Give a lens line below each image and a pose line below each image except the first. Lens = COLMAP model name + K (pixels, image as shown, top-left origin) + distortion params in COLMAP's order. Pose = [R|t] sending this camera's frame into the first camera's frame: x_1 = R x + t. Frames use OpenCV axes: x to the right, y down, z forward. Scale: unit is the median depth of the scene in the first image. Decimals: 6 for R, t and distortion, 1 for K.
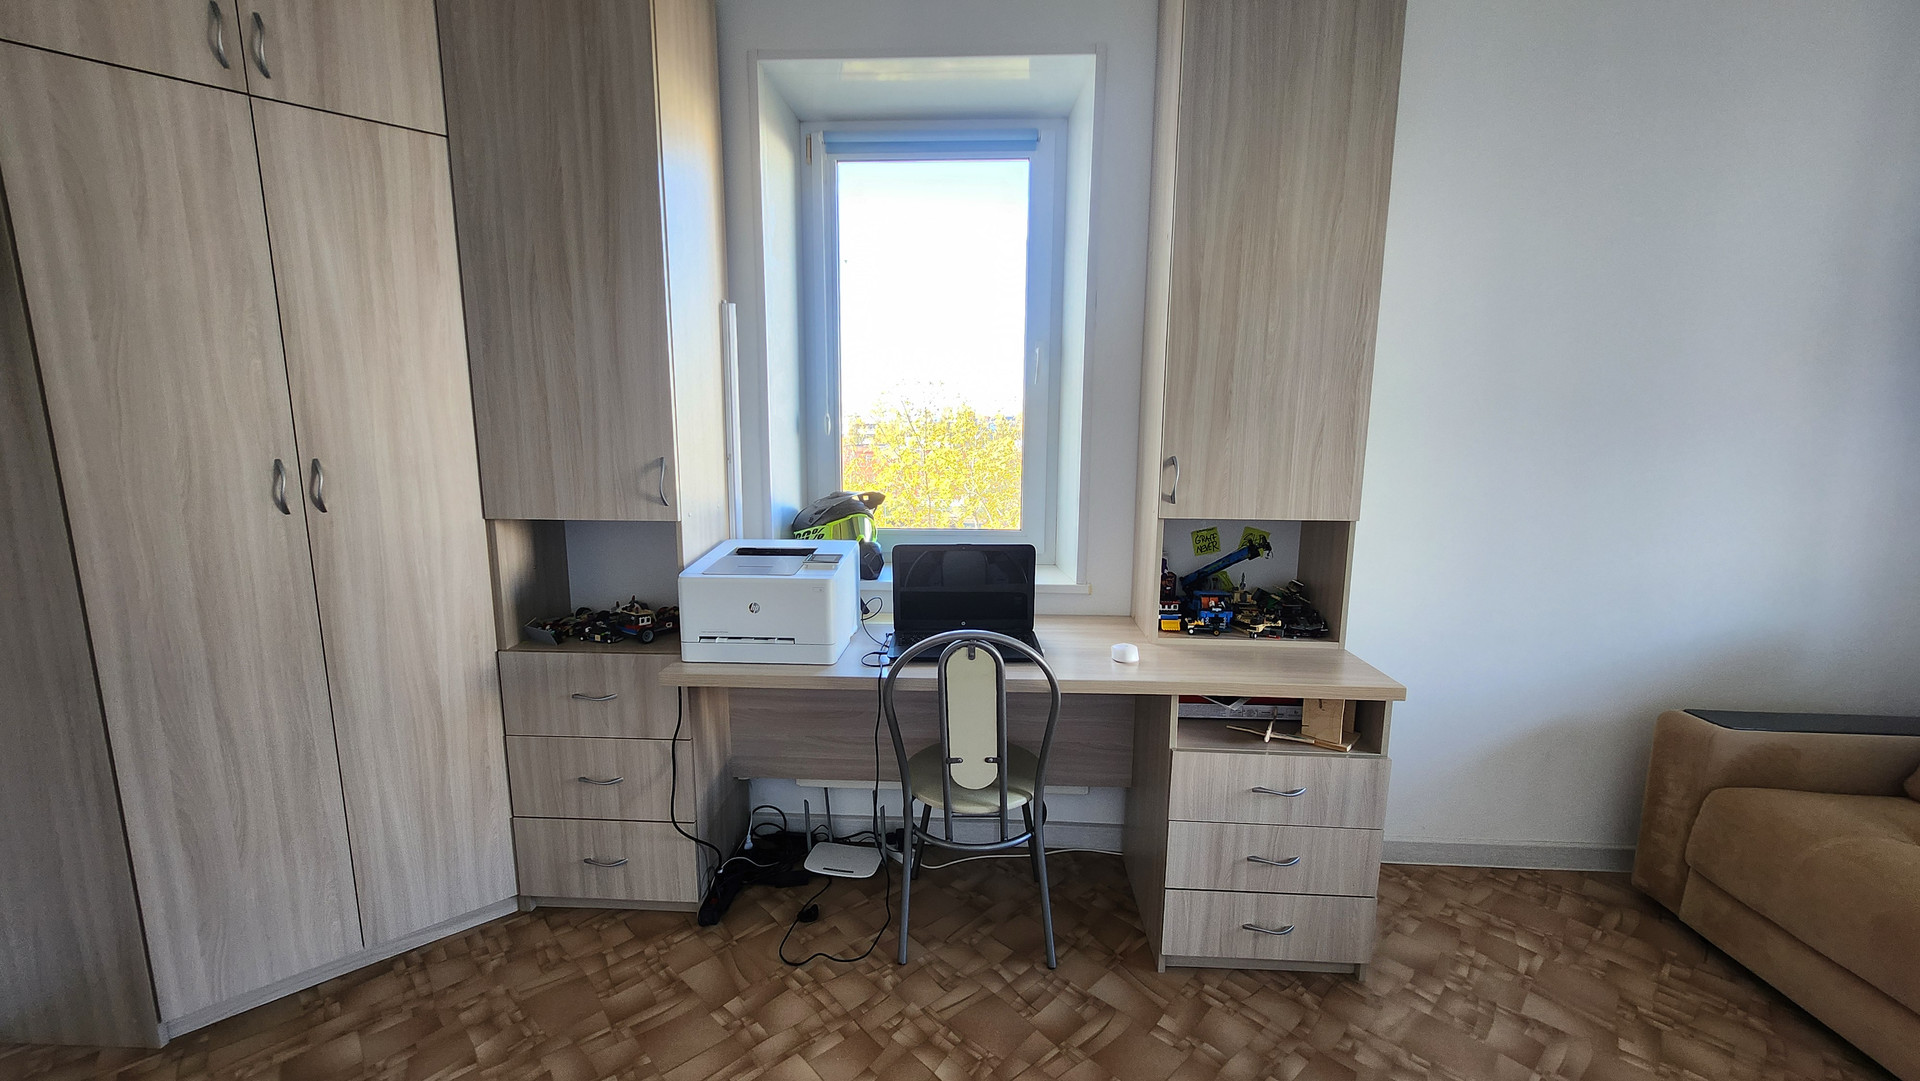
lens RADIAL K [[762.7, 0, 959.9], [0, 762.7, 543.5], [0, 0, 1]] dist [0.001072, 0.001990]
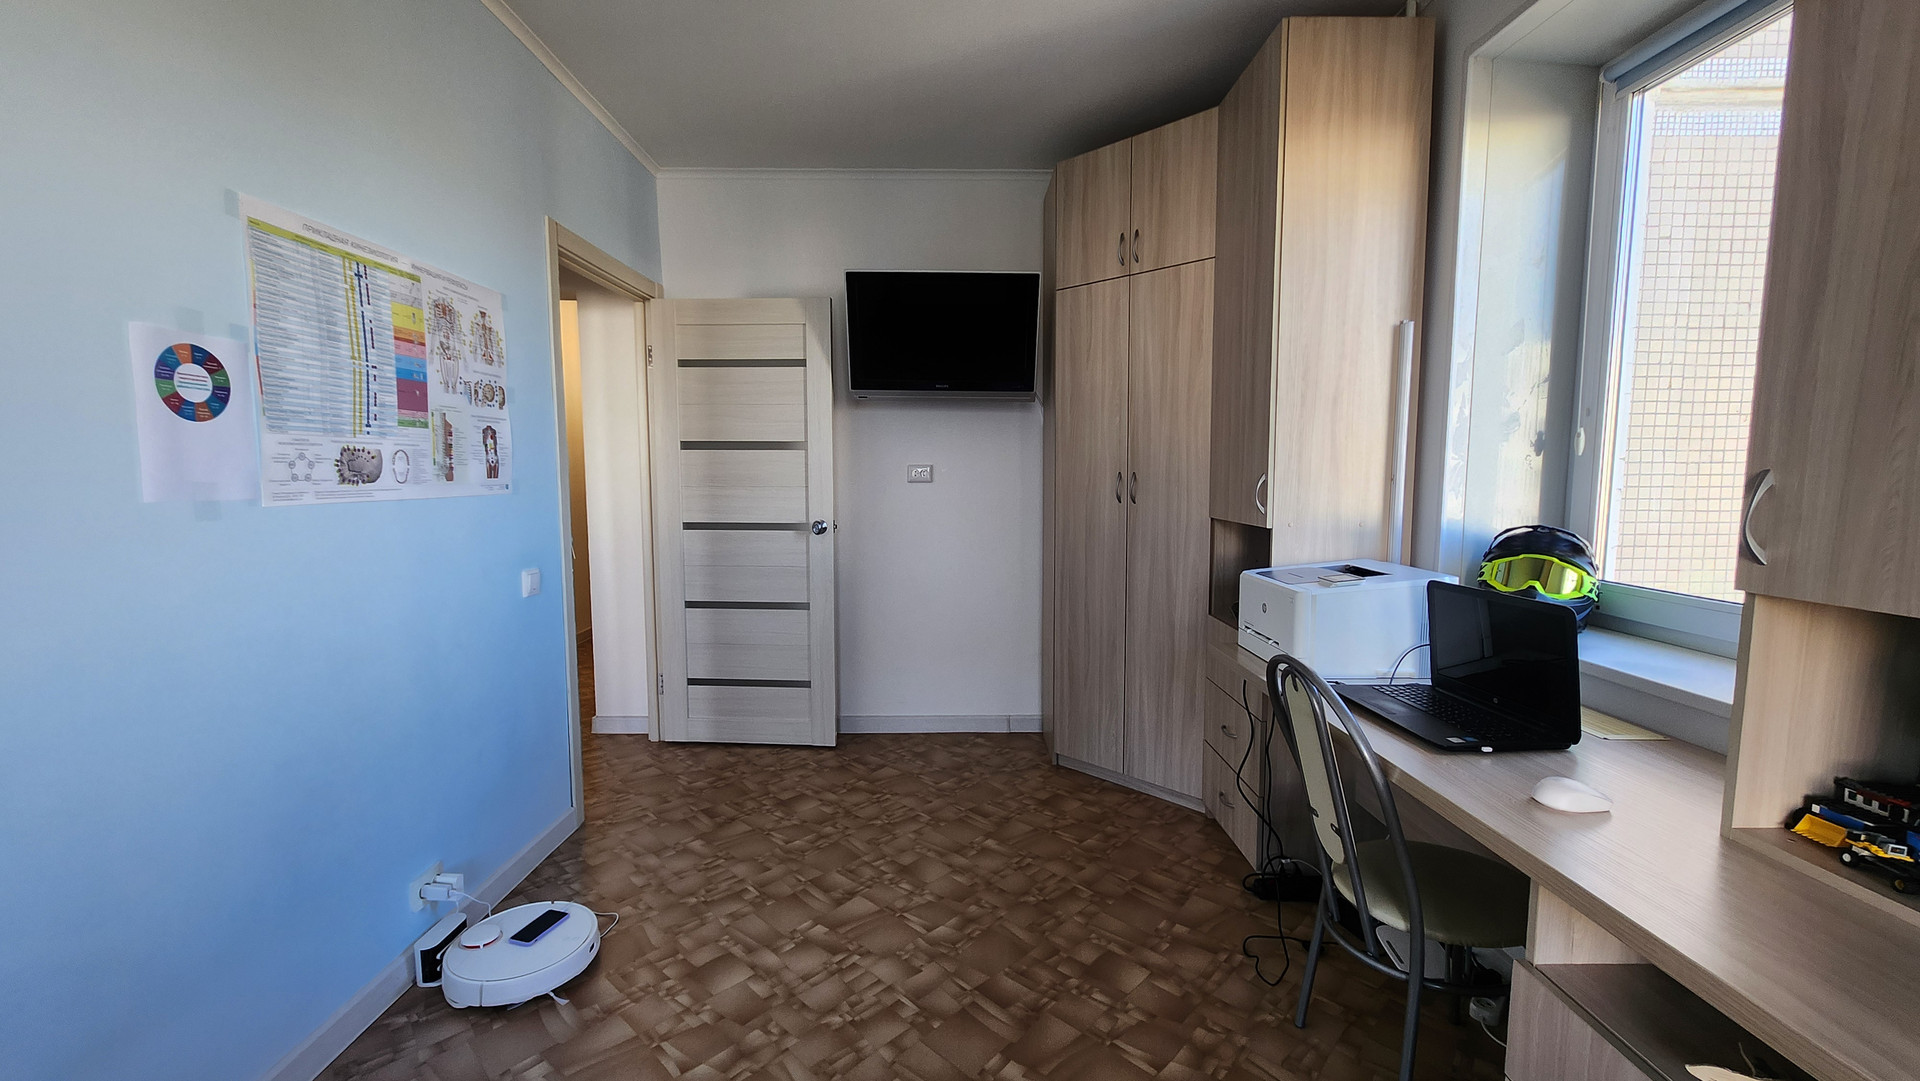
lens RADIAL K [[762.7, 0, 948.8], [0, 762.7, 538.0], [0, 0, 1]] dist [0.001072, 0.001990]
pose [[0.055017, 0.080315, -0.995250, 0.823329], [-0.155848, 0.985234, 0.070892, -0.021538], [0.986248, 0.151207, 0.066722, 0.479872]]
